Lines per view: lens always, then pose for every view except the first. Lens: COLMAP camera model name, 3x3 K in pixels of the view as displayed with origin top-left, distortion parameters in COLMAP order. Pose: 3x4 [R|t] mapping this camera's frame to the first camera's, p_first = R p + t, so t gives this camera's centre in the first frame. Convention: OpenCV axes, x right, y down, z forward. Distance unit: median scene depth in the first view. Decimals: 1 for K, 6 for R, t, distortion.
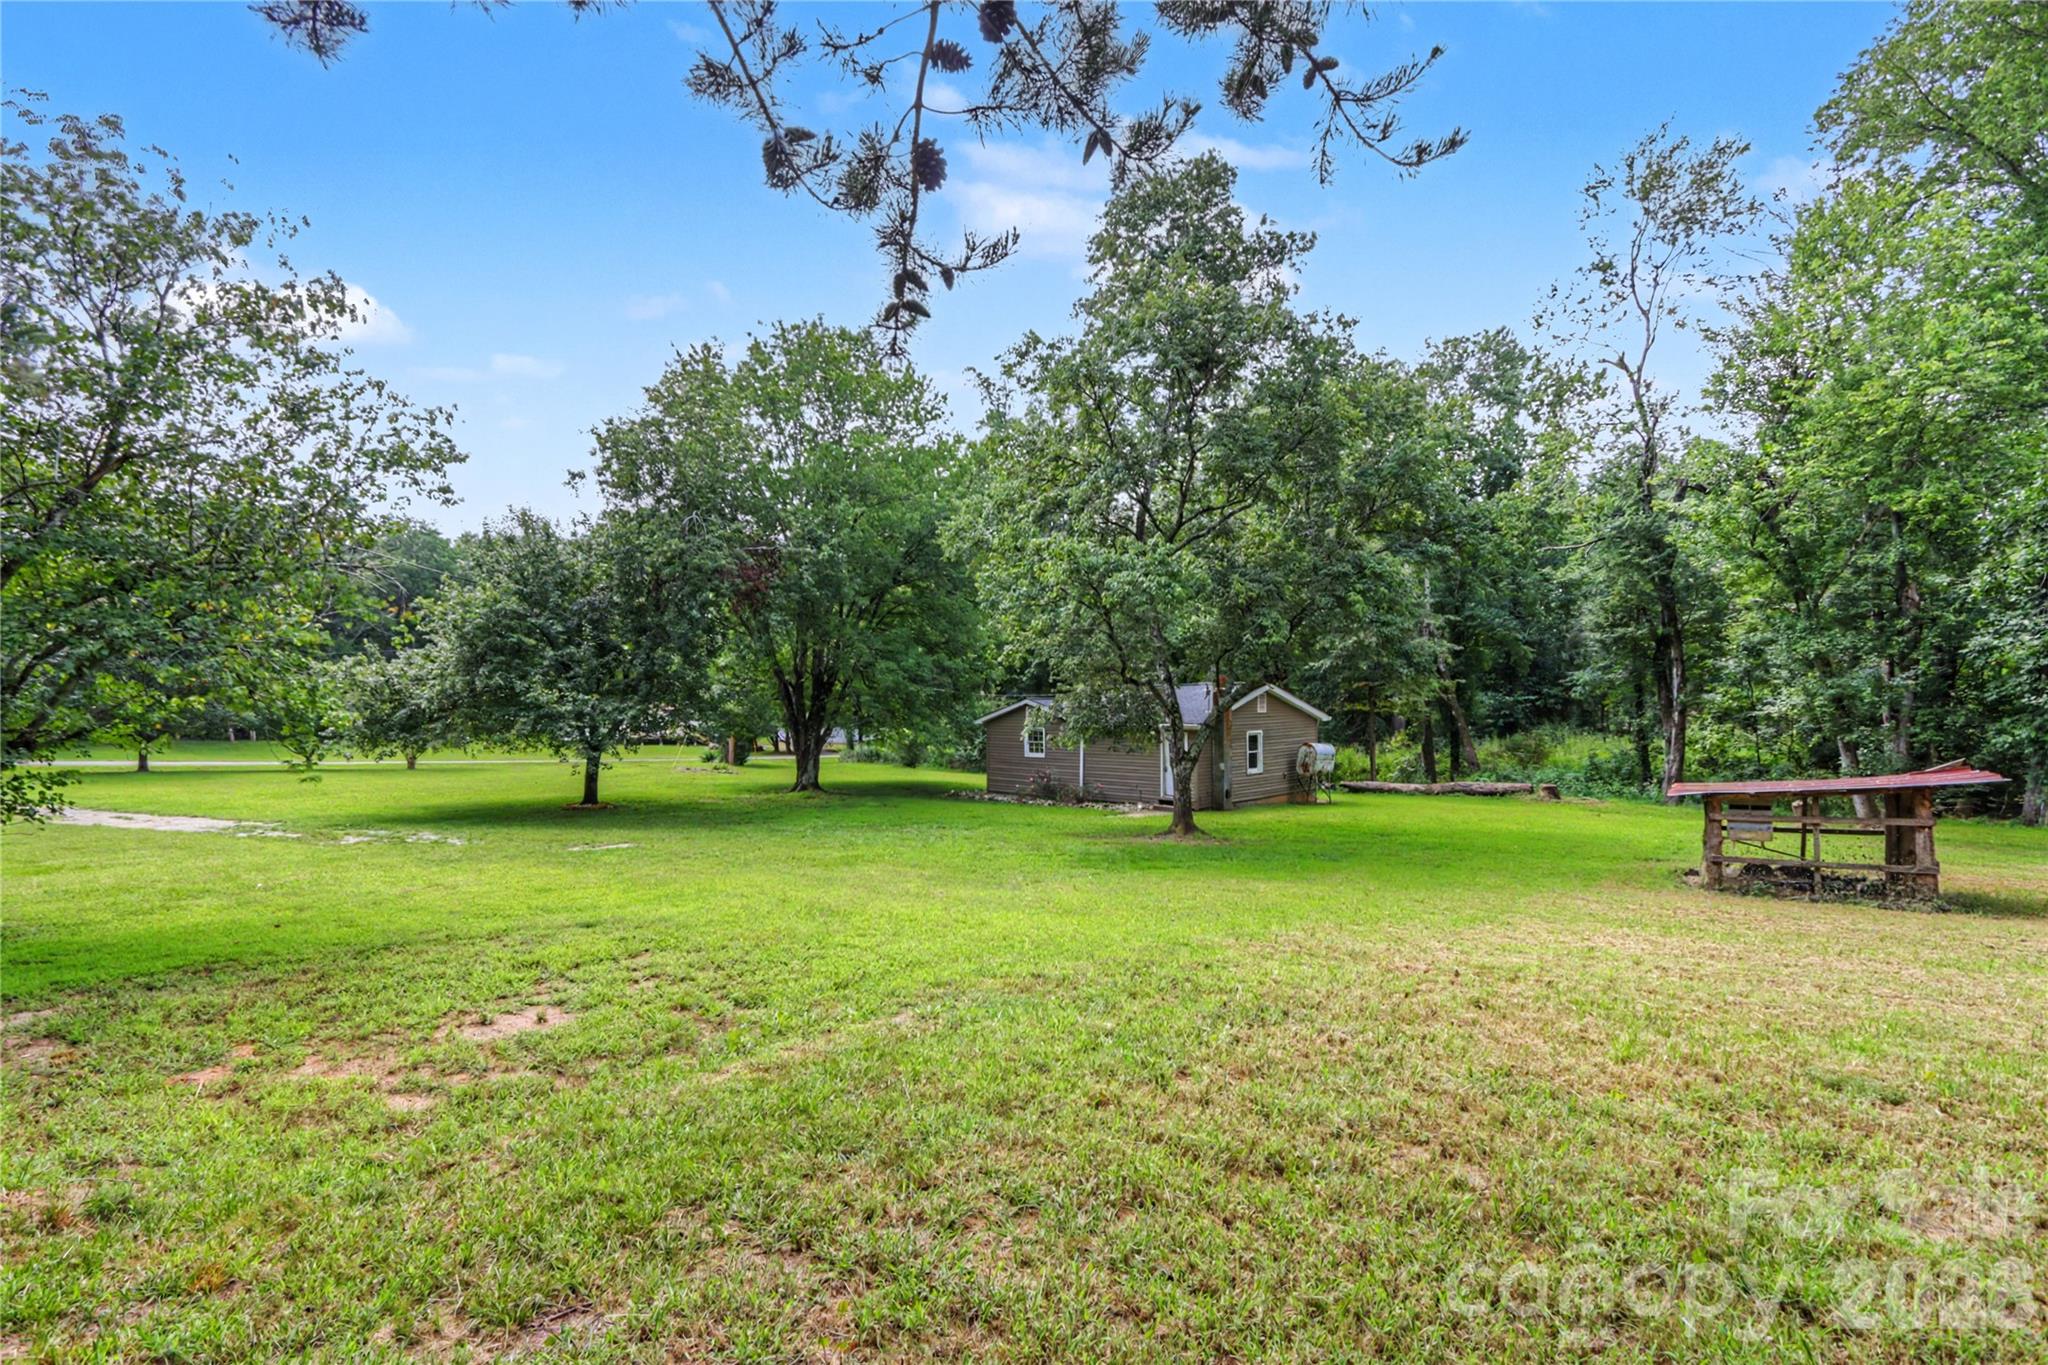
lens RADIAL K [[988.1, 0, 986.1], [0, 988.1, 705.1], [0, 0, 1]] dist [0.001627, 0.001137]
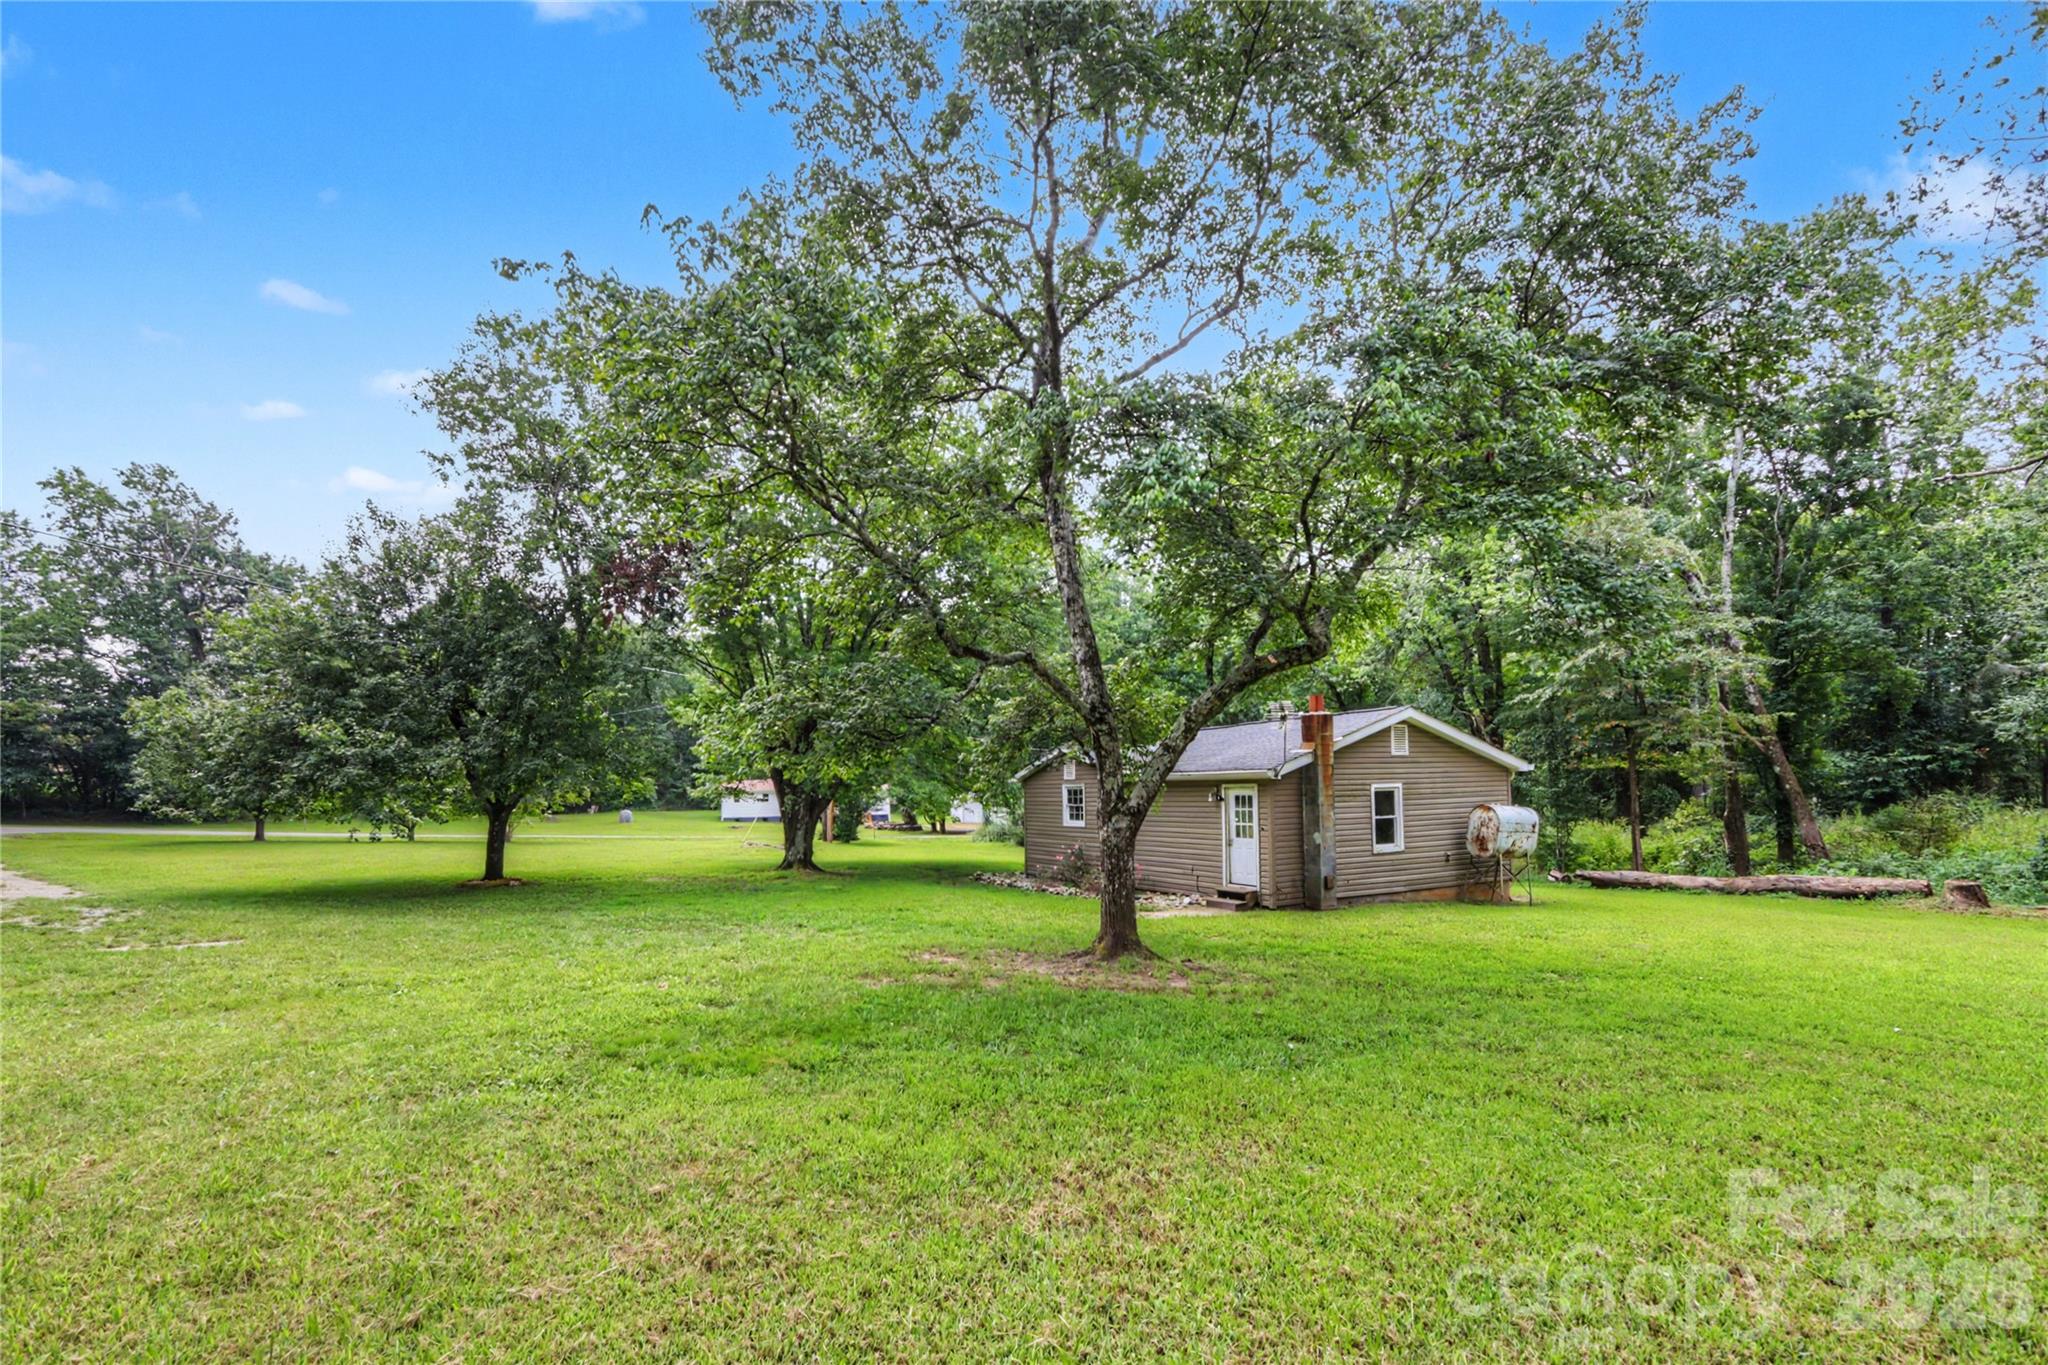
lens RADIAL K [[948.7, 0, 1011.6], [0, 948.7, 756.0], [0, 0, 1]] dist [0.027399, -0.014934]
pose [[0.969027, -0.012589, -0.246634, 0.152126], [0.002276, 0.999113, -0.042056, 0.026610], [0.246945, 0.040192, 0.968196, 0.285014]]
